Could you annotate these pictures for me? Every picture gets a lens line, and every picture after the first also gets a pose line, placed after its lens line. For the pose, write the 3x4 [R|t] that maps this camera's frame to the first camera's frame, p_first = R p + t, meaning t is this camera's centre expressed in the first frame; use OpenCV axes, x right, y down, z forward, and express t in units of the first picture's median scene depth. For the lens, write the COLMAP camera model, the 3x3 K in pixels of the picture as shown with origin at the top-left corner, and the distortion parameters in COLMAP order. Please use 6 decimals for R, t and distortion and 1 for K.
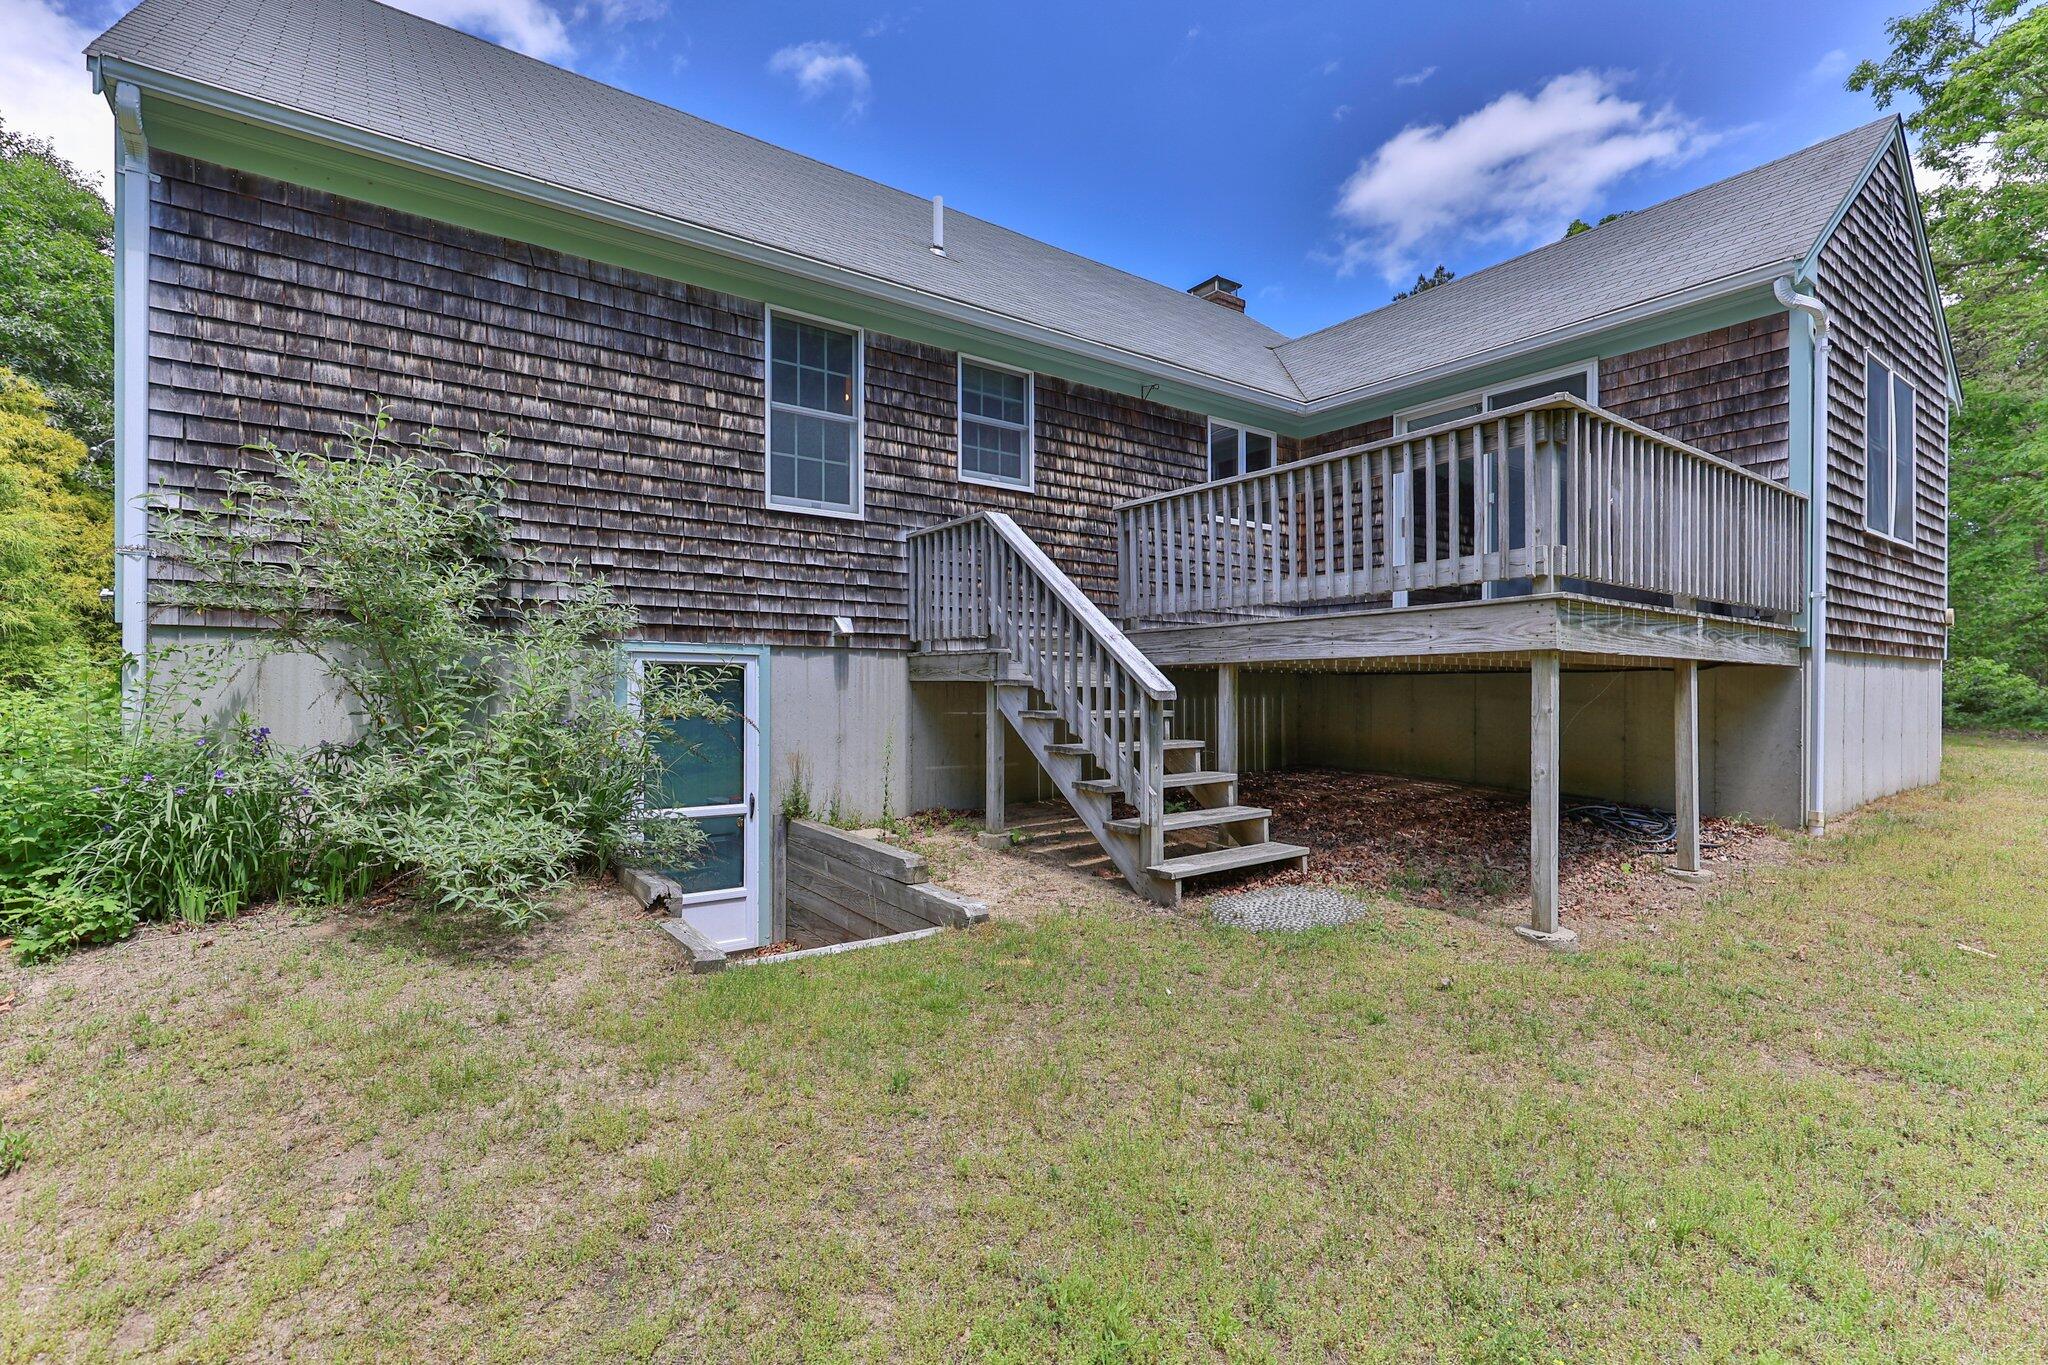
lens RADIAL K [[967.3, 0, 1069.5], [0, 967.3, 671.8], [0, 0, 1]] dist [0.002172, -0.001603]
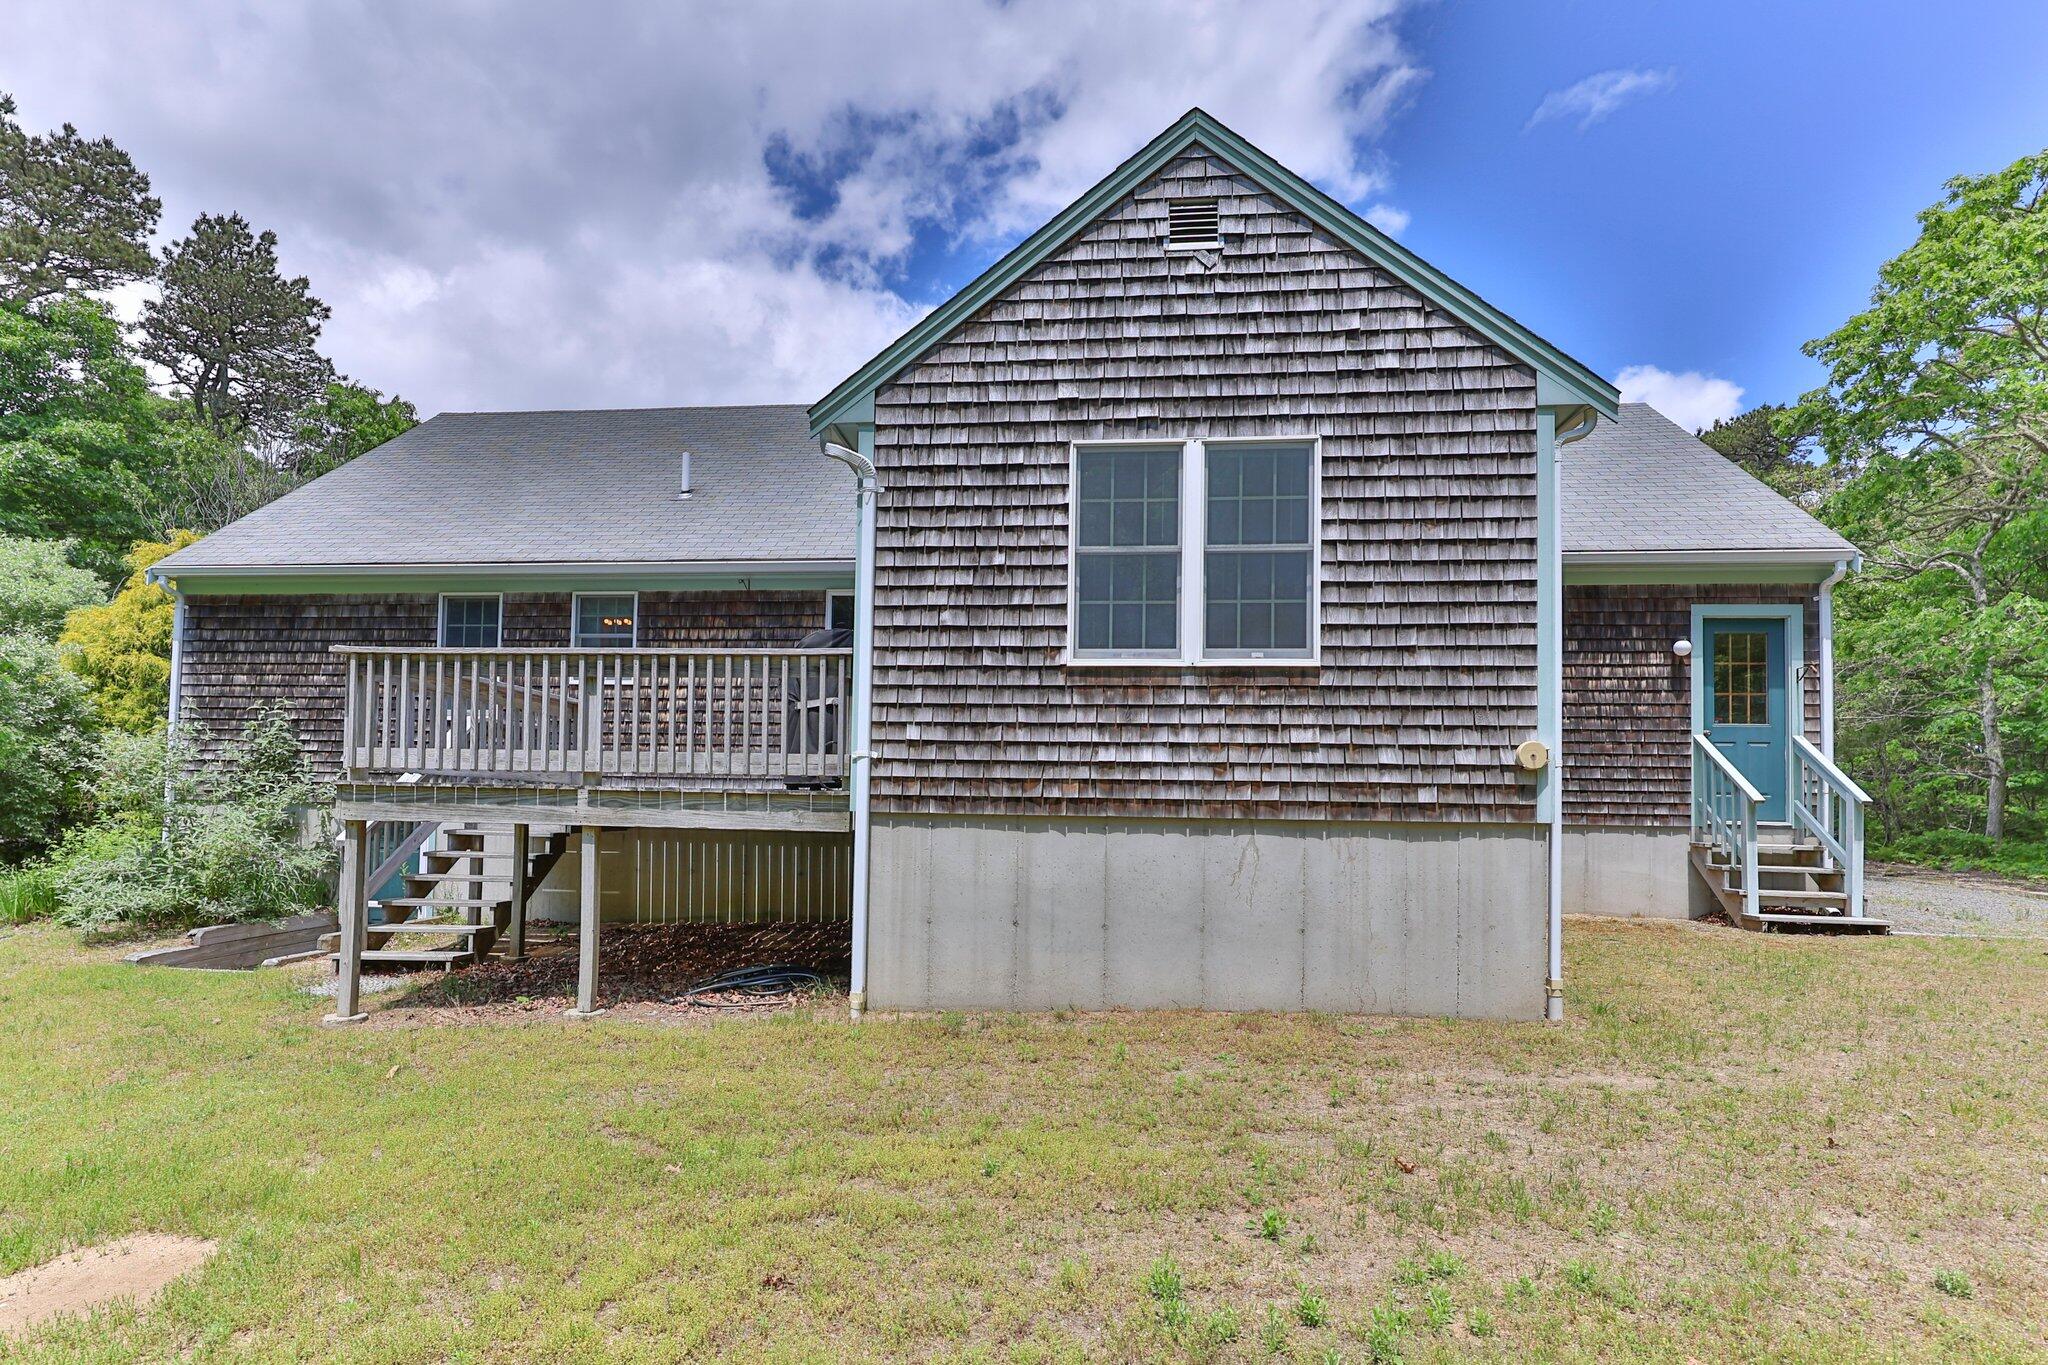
lens RADIAL K [[967.3, 0, 1082.5], [0, 967.3, 777.8], [0, 0, 1]] dist [0.002172, -0.001603]
pose [[0.724372, -0.006970, -0.689374, 1.551651], [-0.001725, 0.999927, -0.011923, -0.051676], [0.689407, 0.009825, 0.724307, 0.558400]]
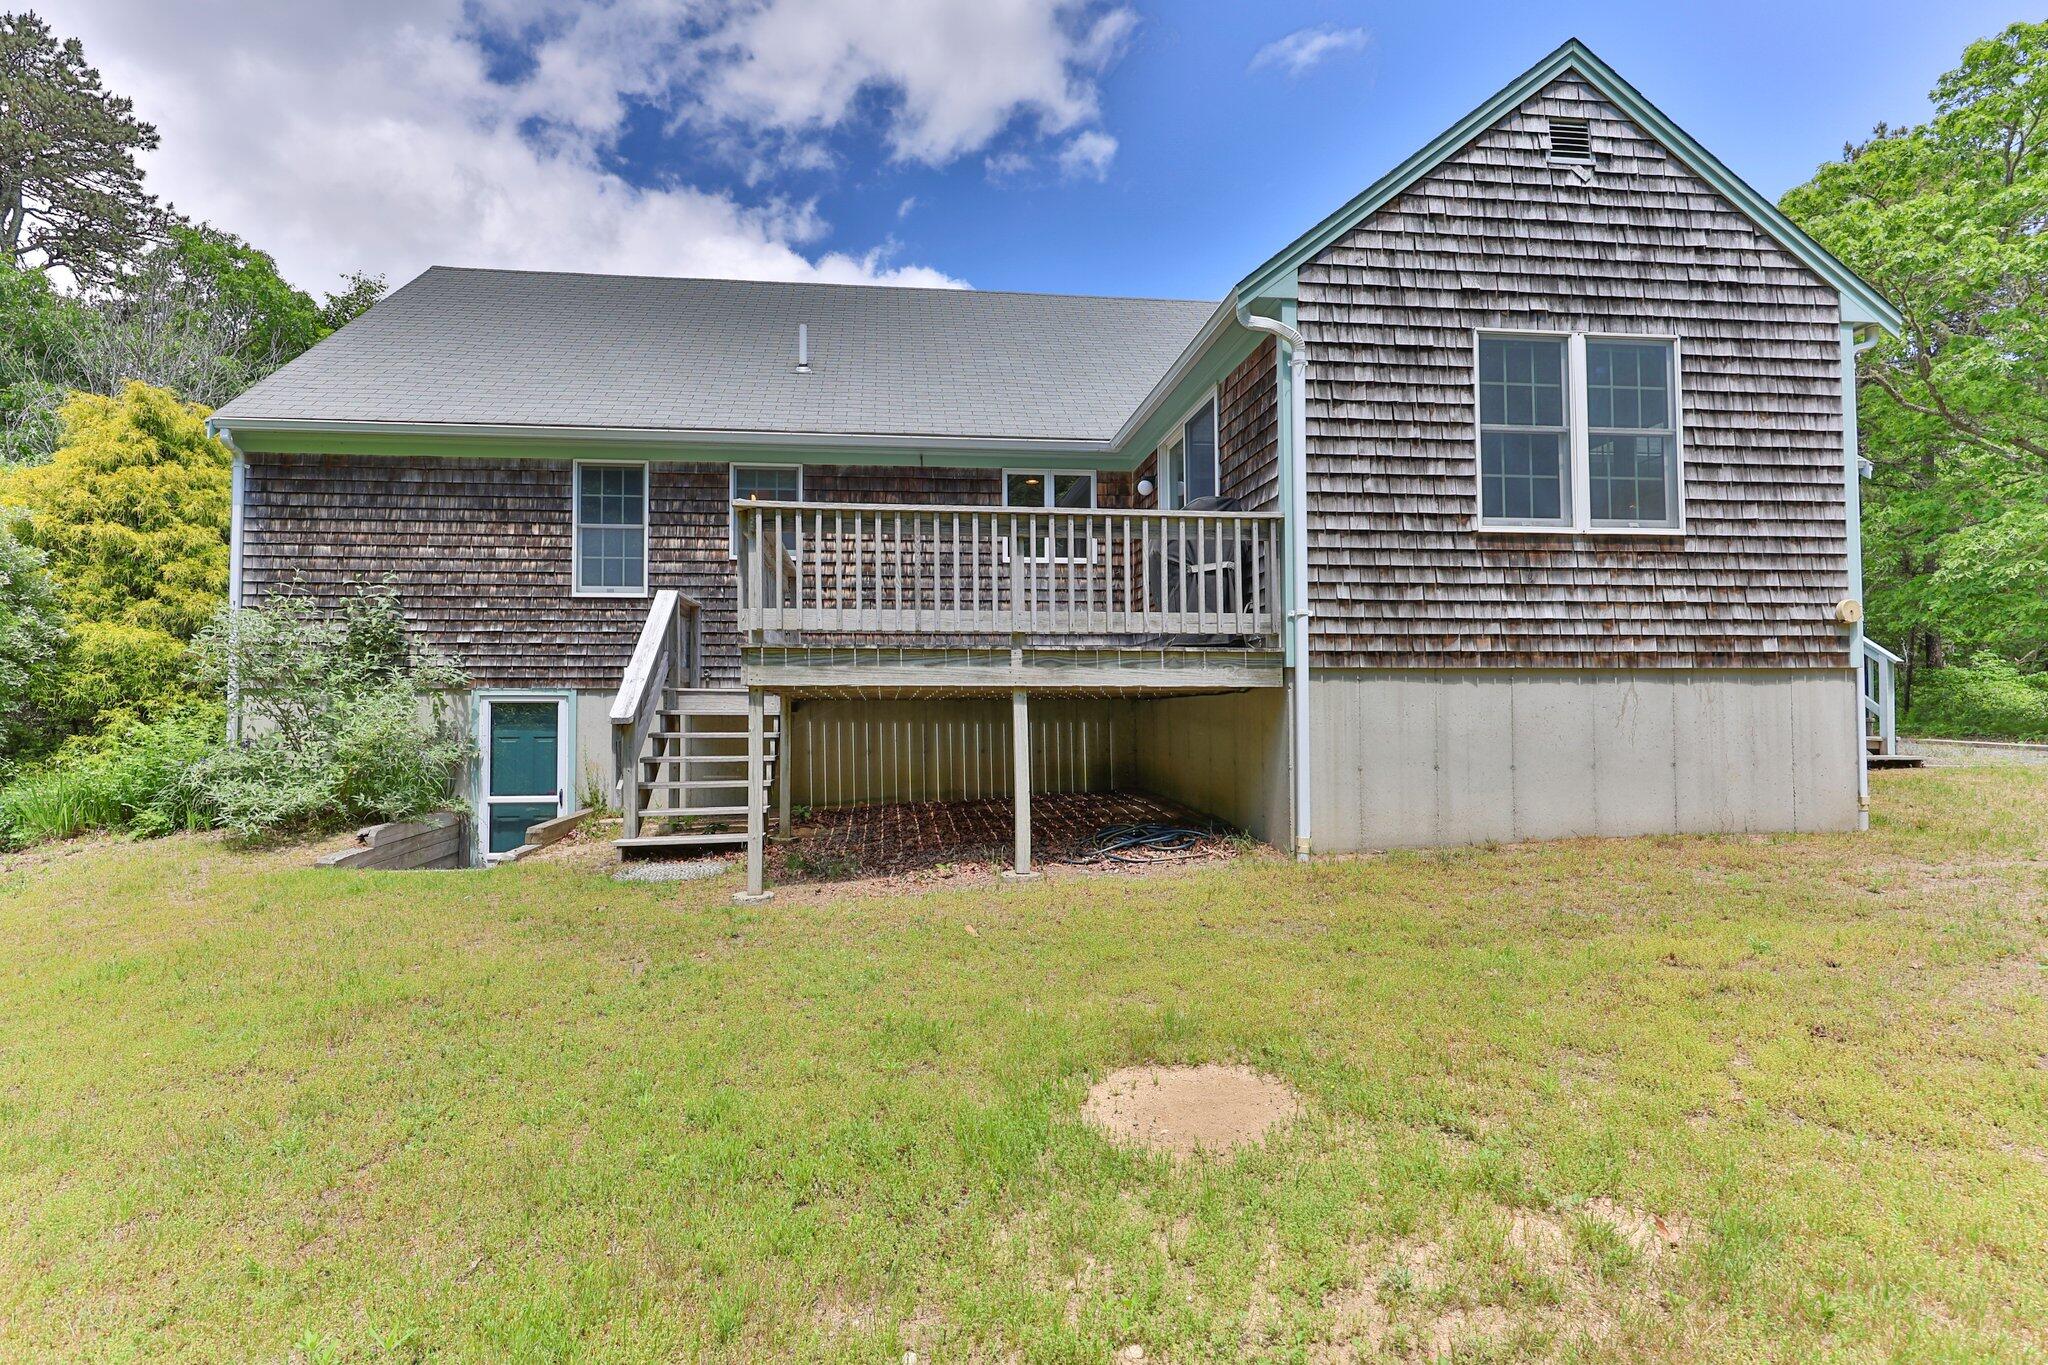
lens RADIAL K [[970.3, 0, 1023.7], [0, 970.3, 690.0], [0, 0, 1]] dist [0.002045, -0.002619]
pose [[0.848194, -0.016930, -0.529414, 1.036956], [0.015506, 0.999854, -0.007132, -0.003435], [0.529458, -0.002159, 0.848333, 0.096834]]
